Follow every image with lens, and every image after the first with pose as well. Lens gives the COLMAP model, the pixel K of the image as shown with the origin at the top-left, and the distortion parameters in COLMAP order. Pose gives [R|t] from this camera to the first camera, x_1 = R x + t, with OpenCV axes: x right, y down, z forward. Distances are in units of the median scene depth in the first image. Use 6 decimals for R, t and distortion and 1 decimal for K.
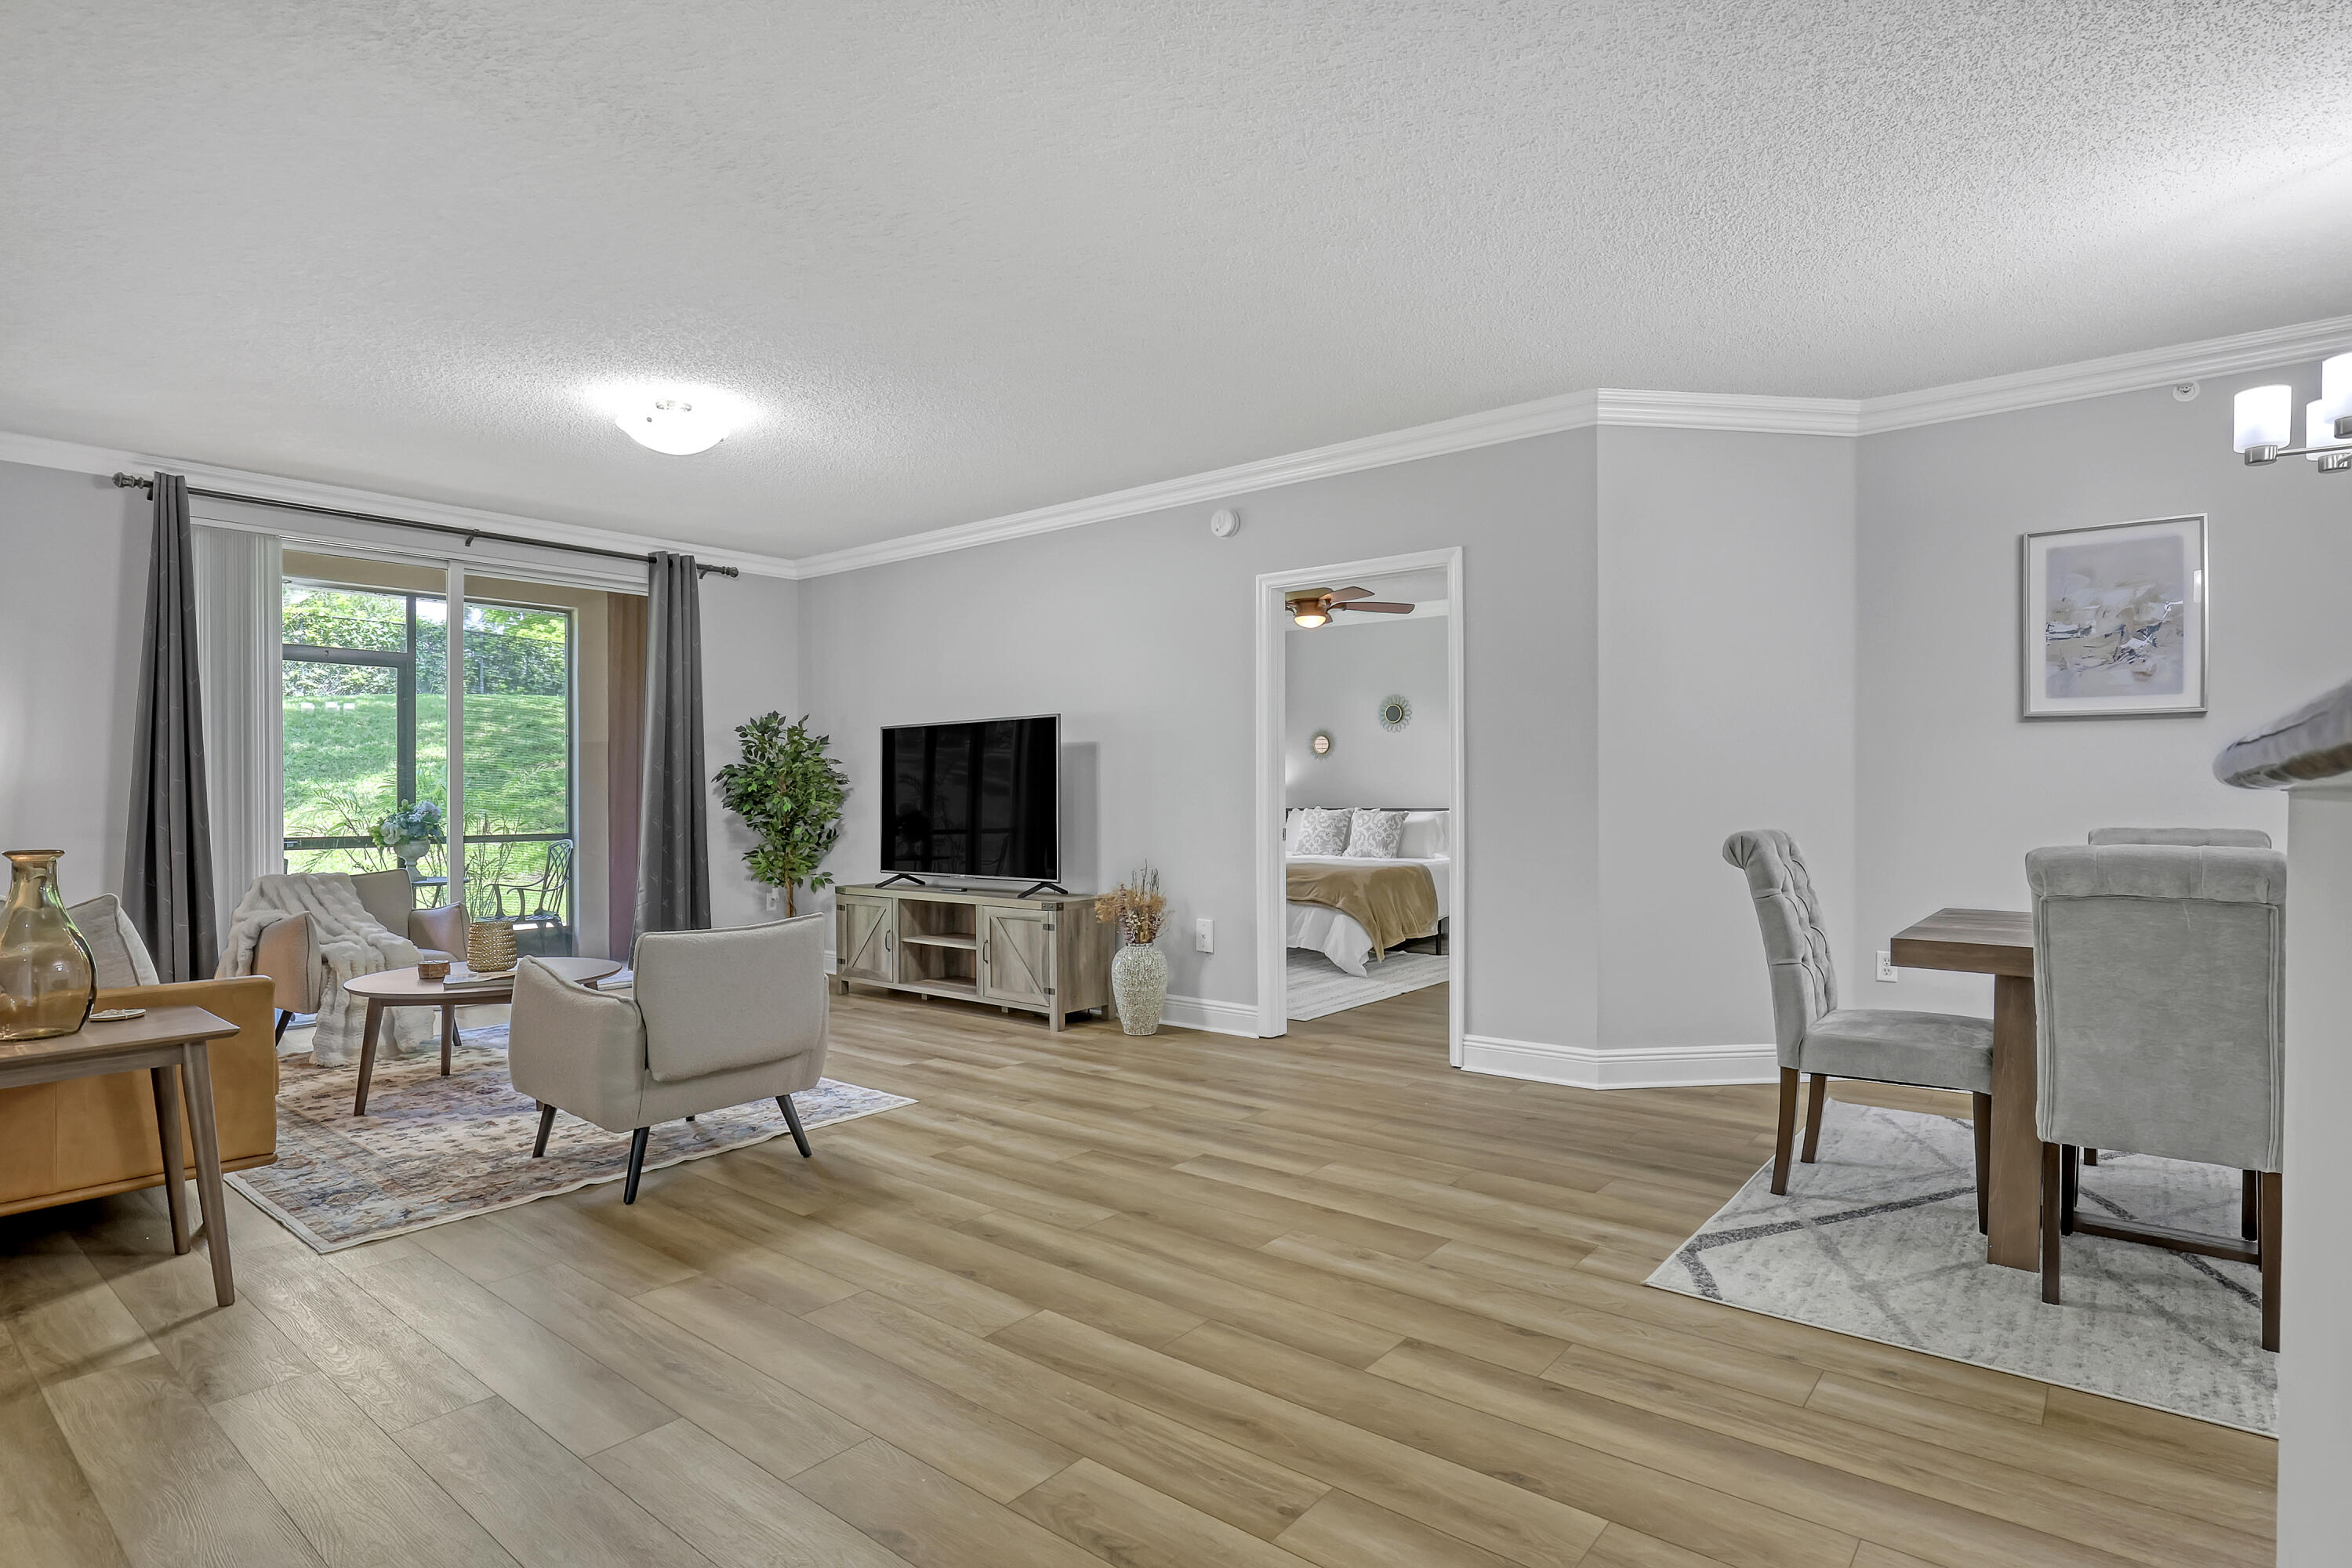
lens RADIAL K [[1202.6, 0, 1181.5], [0, 1202.6, 792.7], [0, 0, 1]] dist [-0.018413, 0.001839]
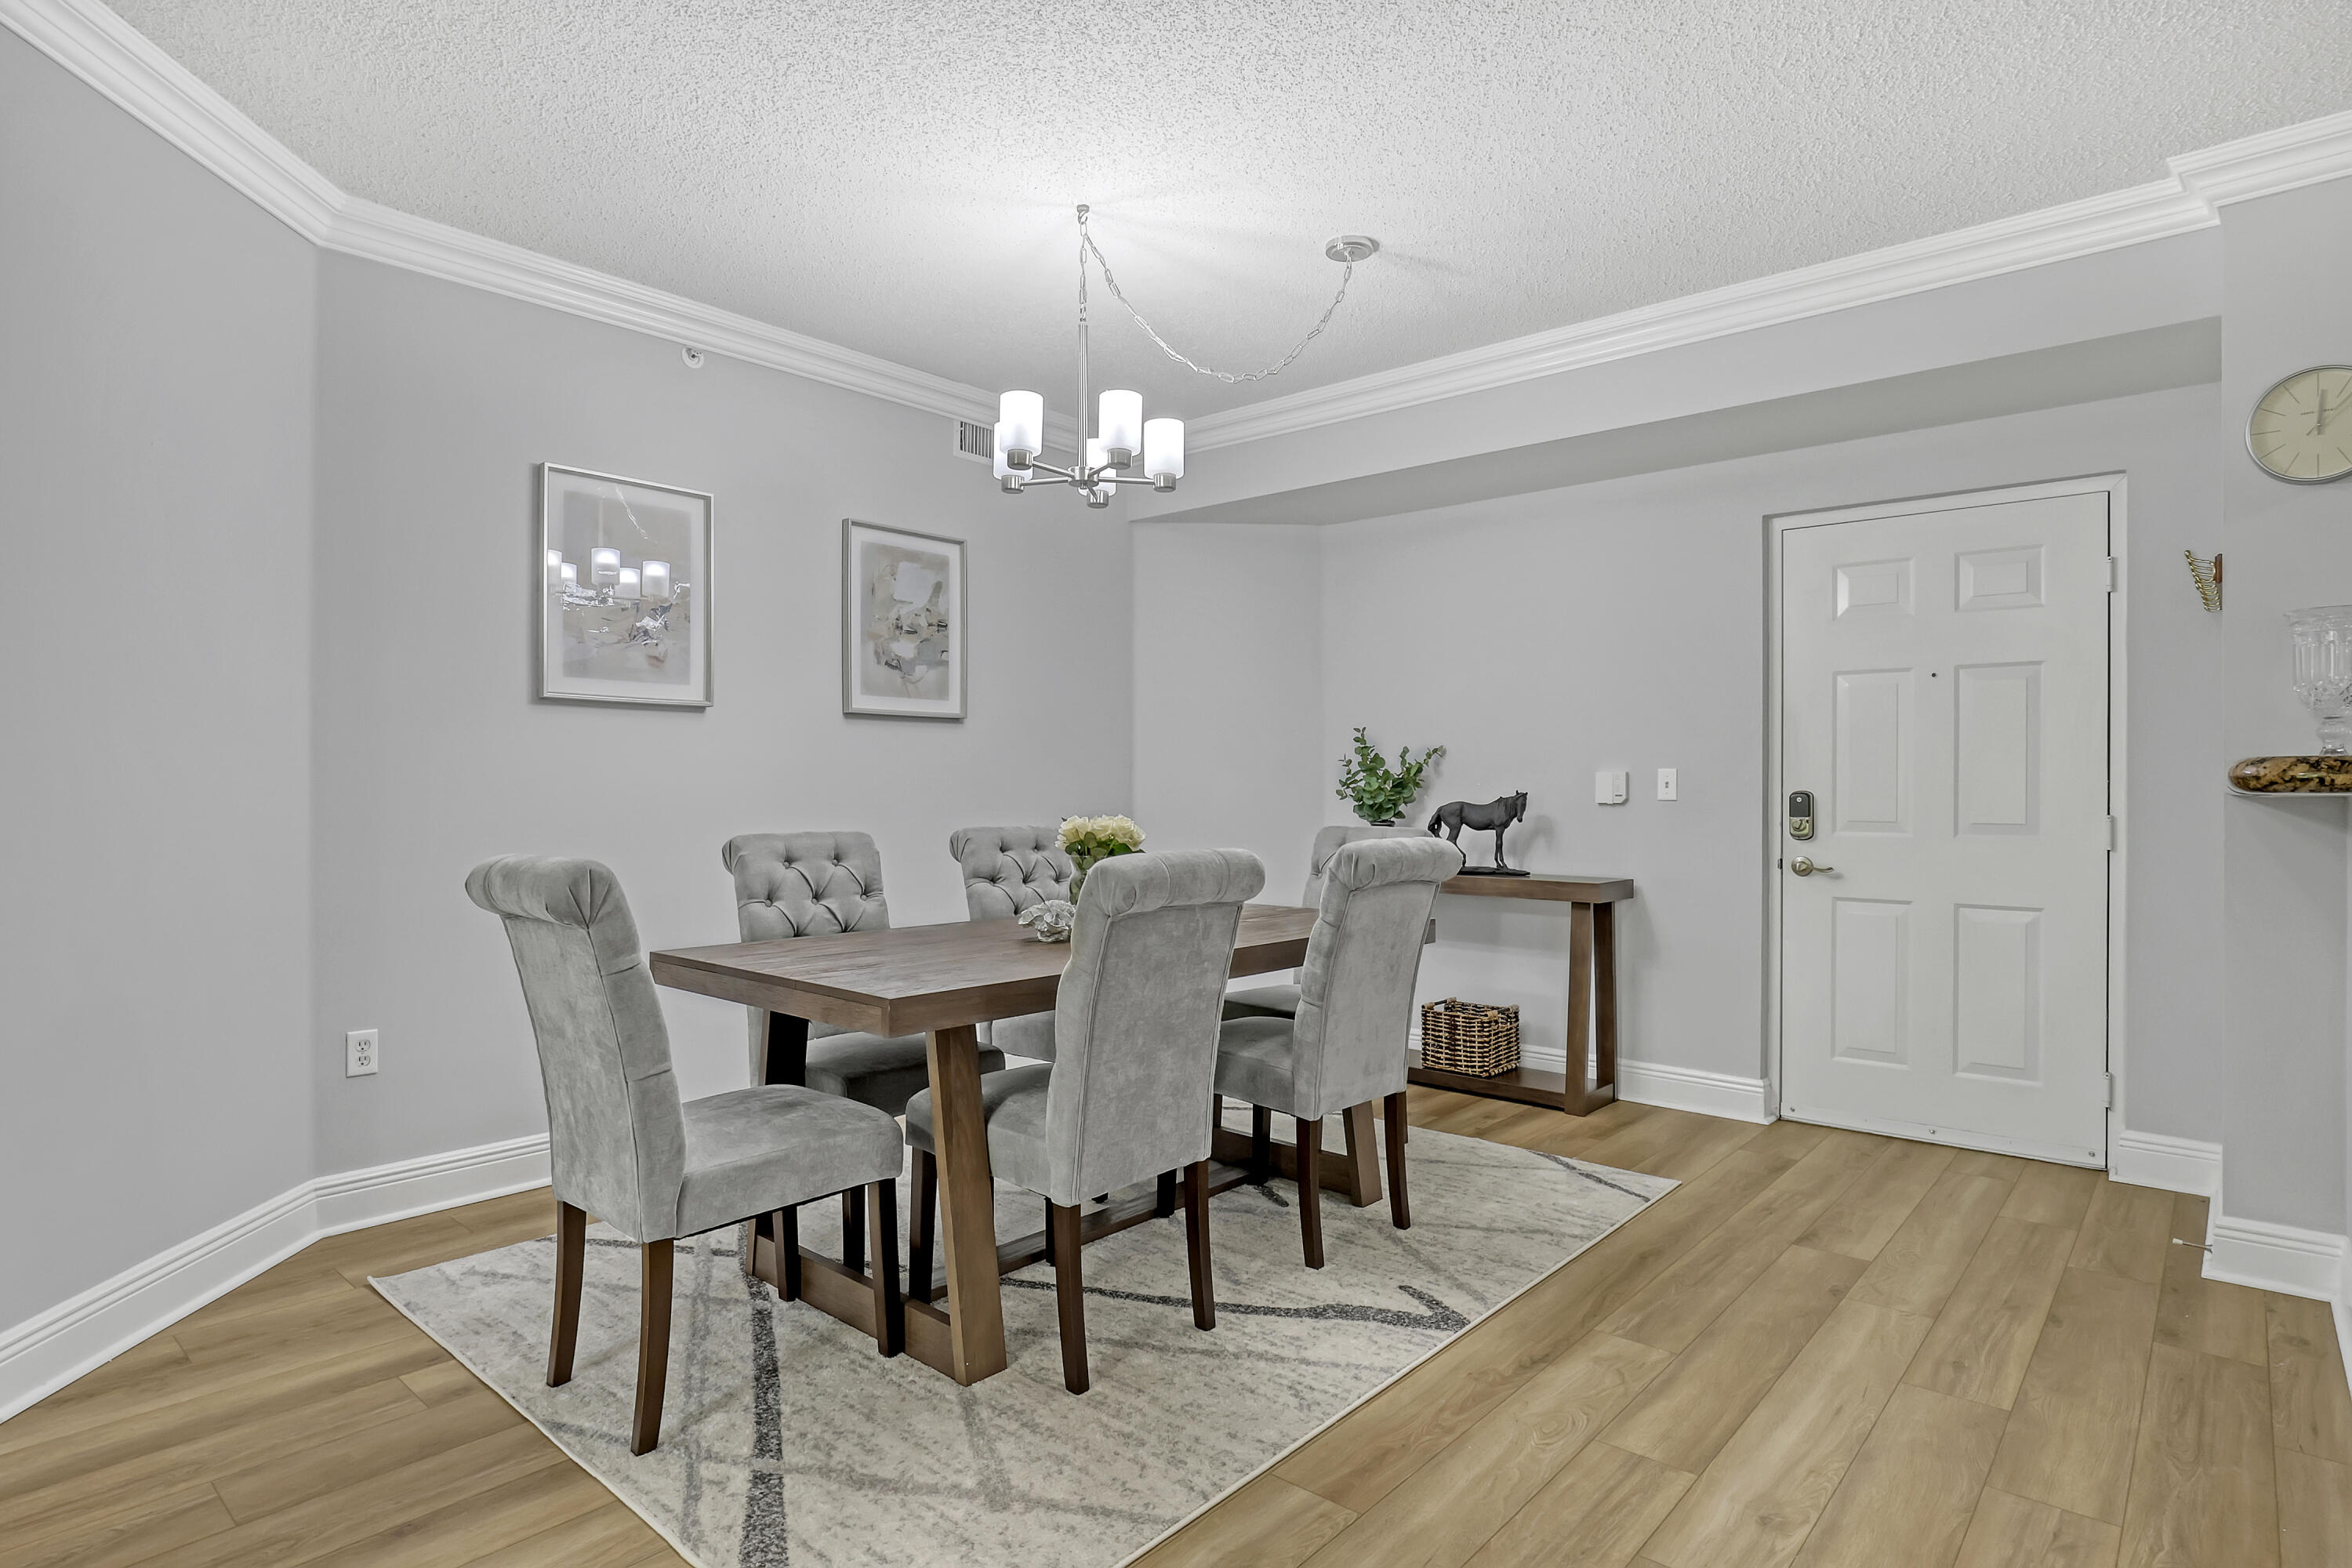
lens RADIAL K [[1260.0, 0, 1178.4], [0, 1260.0, 790.4], [0, 0, 1]] dist [-0.023105, -0.000144]
pose [[0.025140, 0.000151, 0.999684, -0.126426], [0.000636, 1.000000, -0.000168, -0.002371], [-0.999684, 0.000640, 0.025140, 0.678758]]
